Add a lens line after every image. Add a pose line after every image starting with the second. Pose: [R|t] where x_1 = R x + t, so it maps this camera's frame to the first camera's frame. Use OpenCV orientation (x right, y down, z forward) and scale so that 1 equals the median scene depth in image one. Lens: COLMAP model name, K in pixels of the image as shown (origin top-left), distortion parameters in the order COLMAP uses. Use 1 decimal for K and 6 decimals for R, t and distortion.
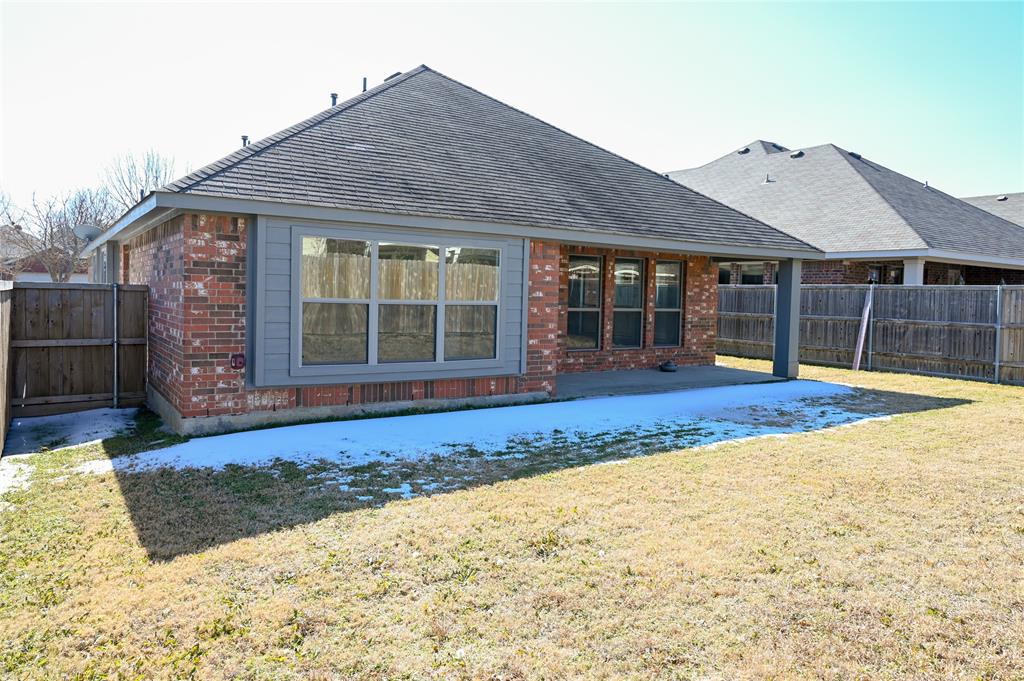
lens RADIAL K [[687.9, 0, 510.4], [0, 687.9, 338.7], [0, 0, 1]] dist [-0.003421, 0.003856]
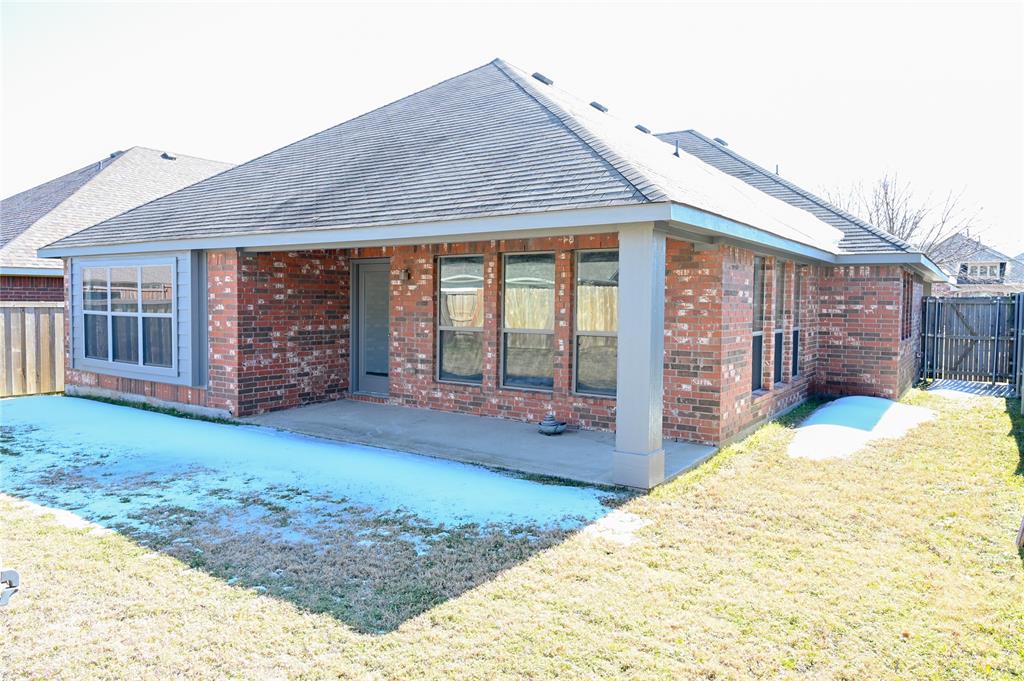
lens RADIAL K [[687.9, 0, 510.9], [0, 687.9, 337.0], [0, 0, 1]] dist [-0.003421, 0.003856]
pose [[0.370271, 0.029892, -0.928443, 1.055746], [-0.062876, 0.997996, 0.007057, -0.054194], [0.926794, 0.055764, 0.371408, 0.999481]]
